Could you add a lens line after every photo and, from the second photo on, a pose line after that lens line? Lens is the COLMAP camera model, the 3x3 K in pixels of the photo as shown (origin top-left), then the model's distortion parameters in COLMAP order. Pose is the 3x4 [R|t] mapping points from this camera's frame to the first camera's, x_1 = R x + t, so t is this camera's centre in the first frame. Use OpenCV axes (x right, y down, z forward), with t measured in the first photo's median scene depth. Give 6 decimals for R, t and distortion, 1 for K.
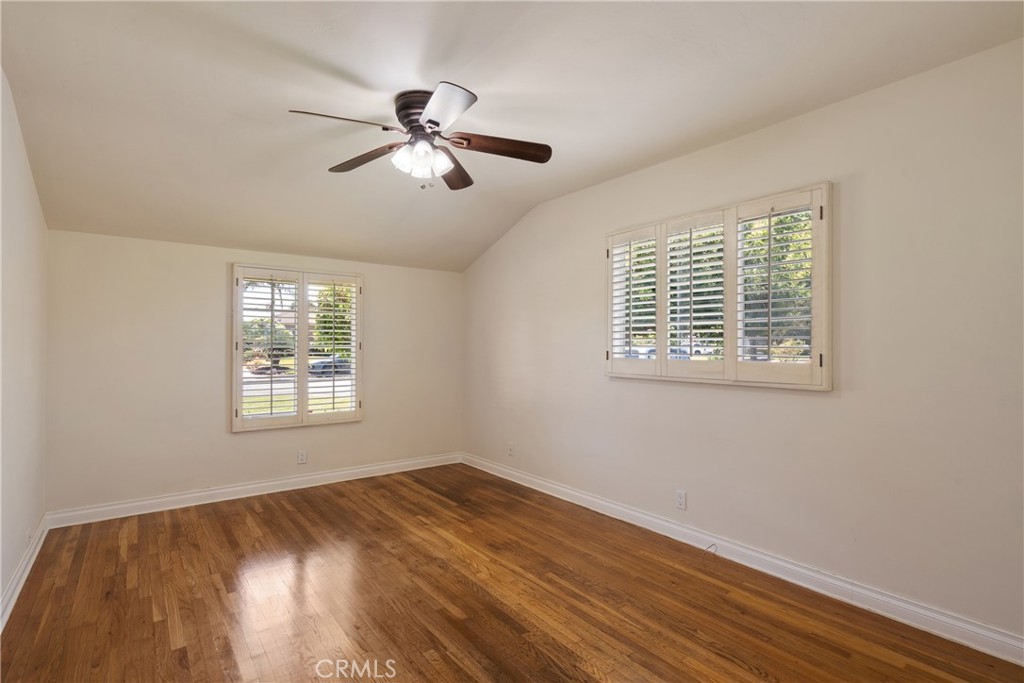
lens RADIAL K [[489.0, 0, 507.4], [0, 489.0, 335.5], [0, 0, 1]] dist [-0.000443, -0.000129]
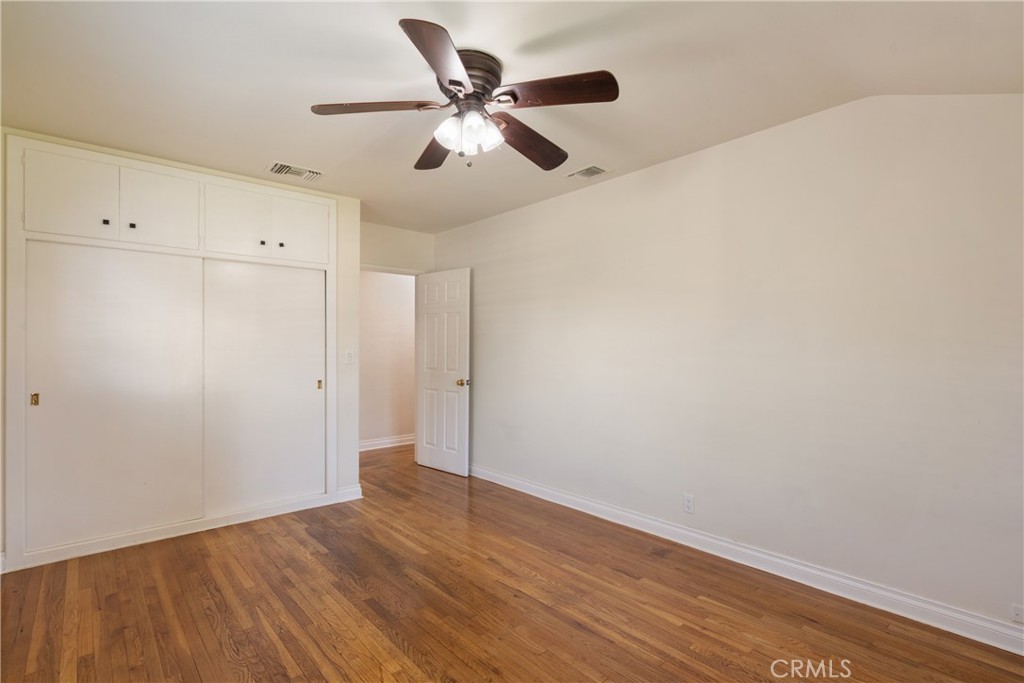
lens RADIAL K [[489.0, 0, 507.4], [0, 489.0, 335.5], [0, 0, 1]] dist [-0.000443, -0.000129]
pose [[-0.997881, -0.005814, -0.064812, -0.190384], [-0.002934, 0.999007, -0.044448, 0.037946], [0.065006, -0.044163, -0.996907, 1.961448]]
